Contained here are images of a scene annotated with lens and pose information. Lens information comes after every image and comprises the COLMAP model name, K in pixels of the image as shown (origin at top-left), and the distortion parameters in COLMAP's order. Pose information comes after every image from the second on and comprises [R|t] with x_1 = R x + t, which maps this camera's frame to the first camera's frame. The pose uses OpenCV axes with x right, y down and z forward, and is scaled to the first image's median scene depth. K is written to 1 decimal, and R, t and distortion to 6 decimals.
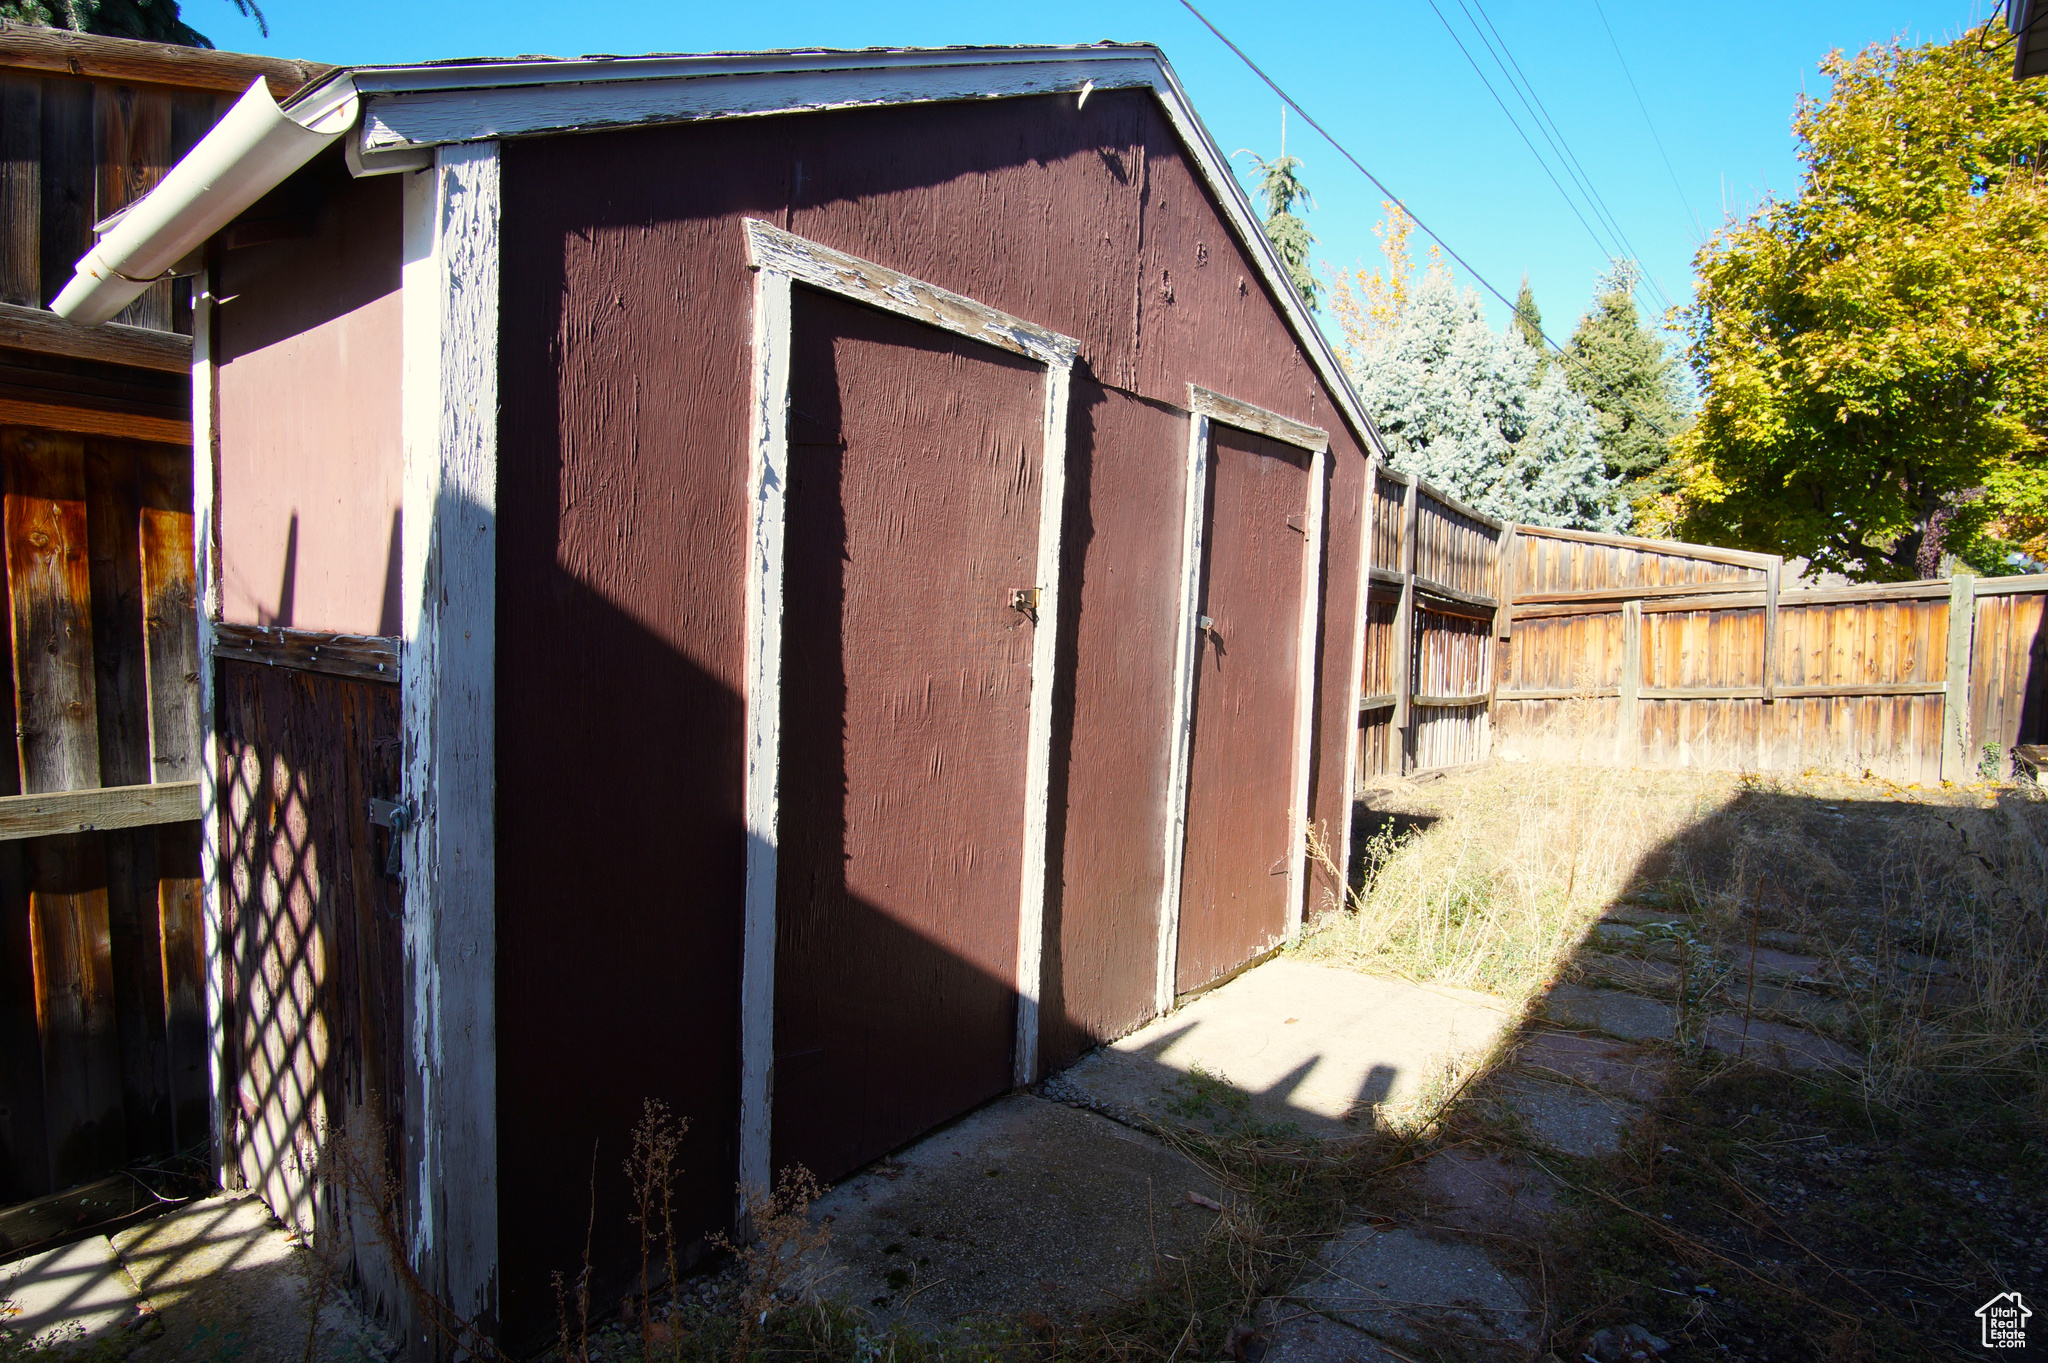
lens RADIAL K [[1097.0, 0, 1007.1], [0, 1097.0, 682.0], [0, 0, 1]] dist [-0.032052, 0.005068]
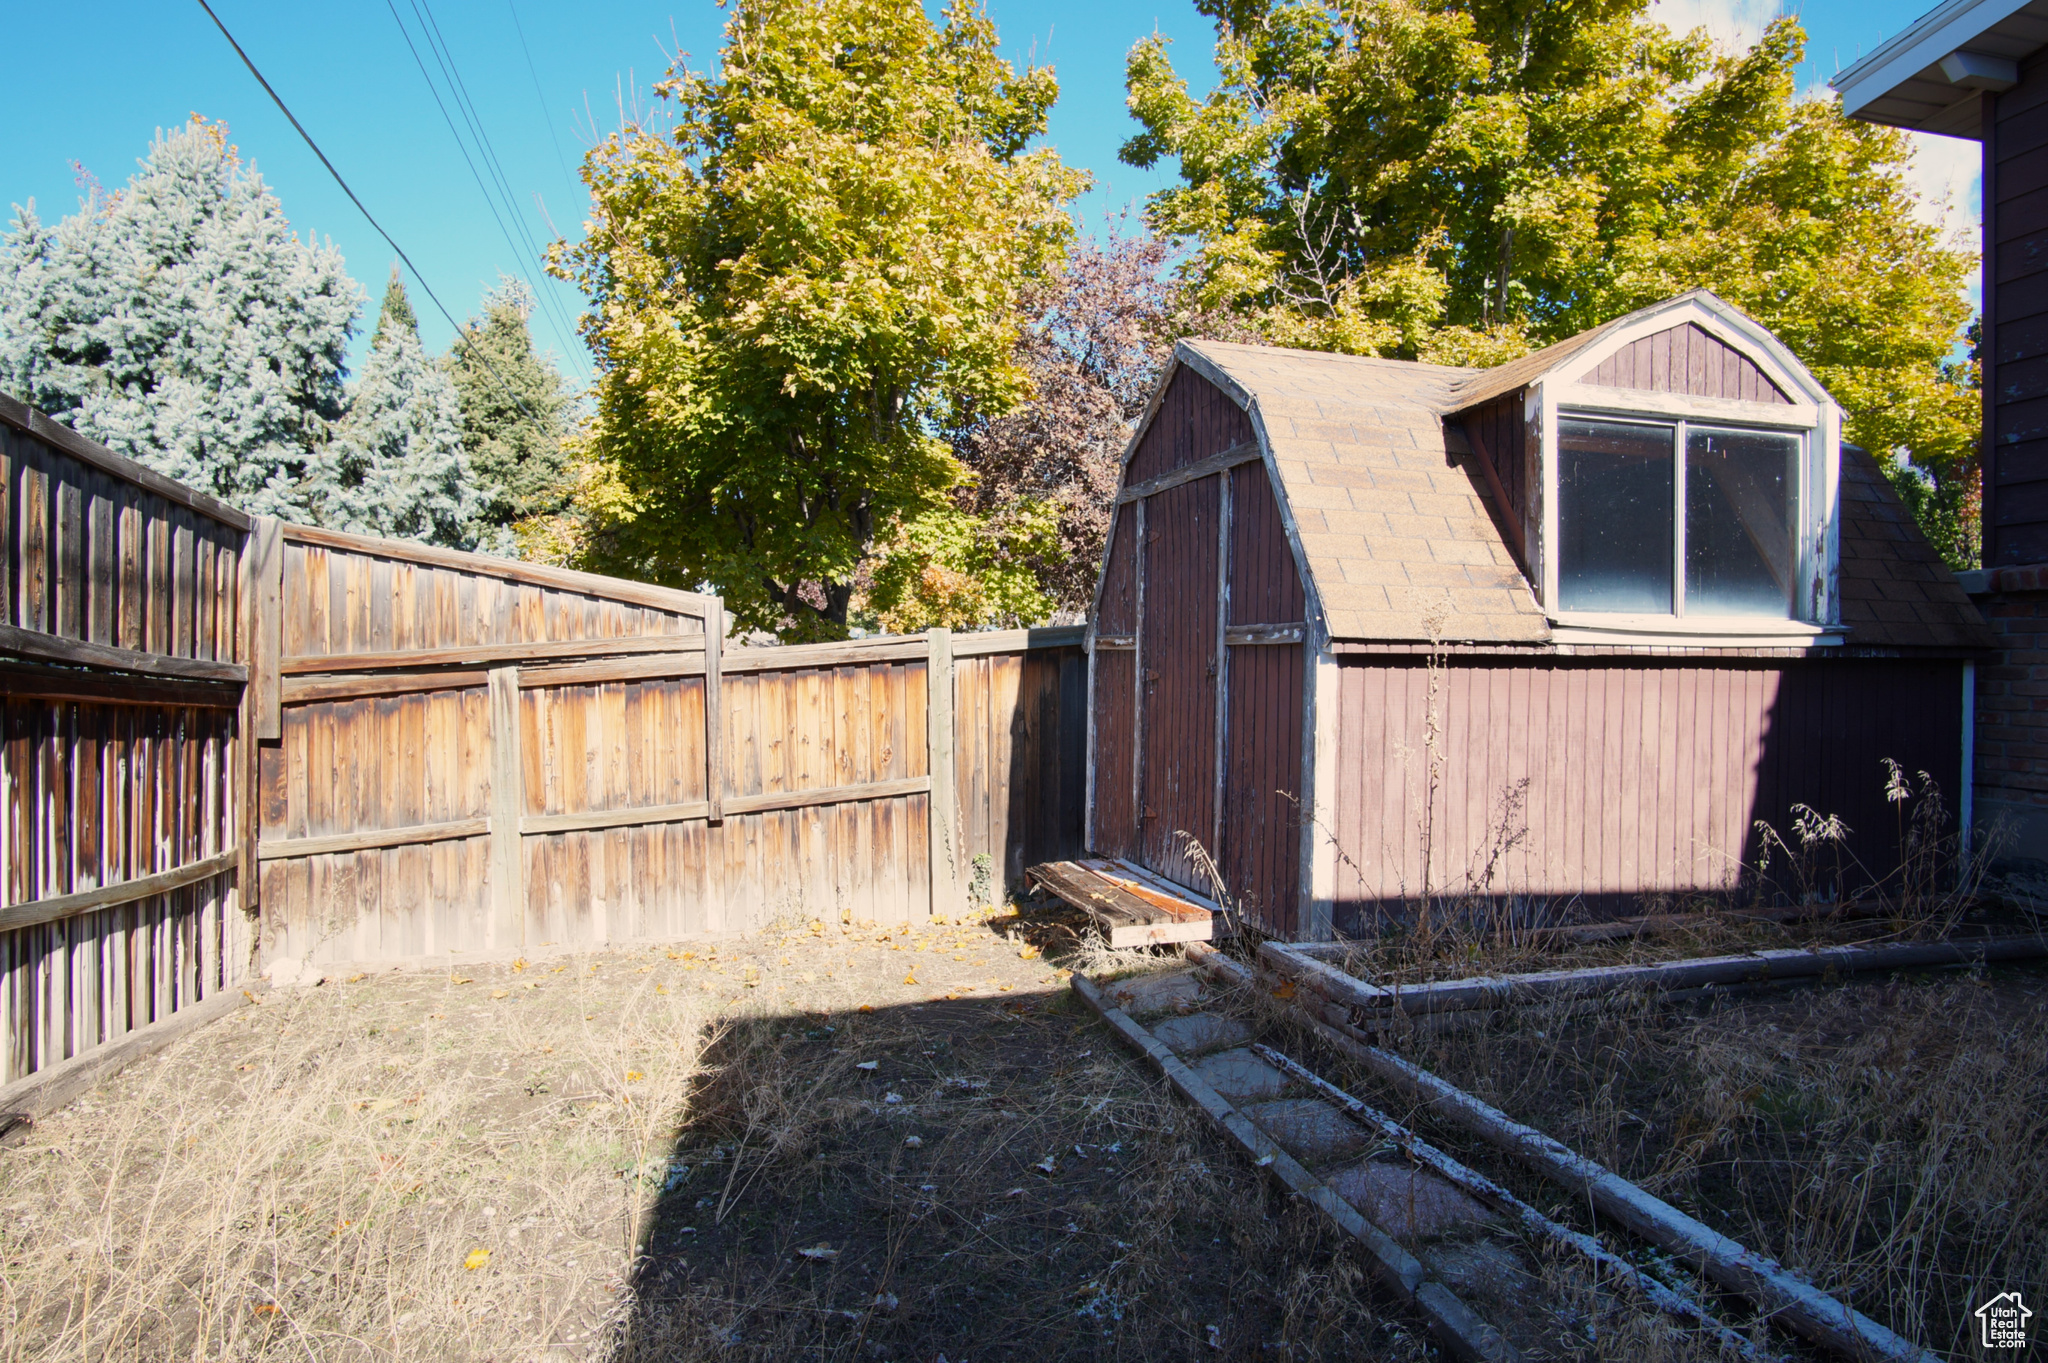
lens RADIAL K [[1097.0, 0, 1018.8], [0, 1097.0, 686.4], [0, 0, 1]] dist [-0.032052, 0.005068]
pose [[0.603539, -0.014178, 0.797208, 0.270156], [0.065253, 0.997366, -0.031663, -0.027211], [-0.794659, 0.071130, 0.602874, 0.418708]]
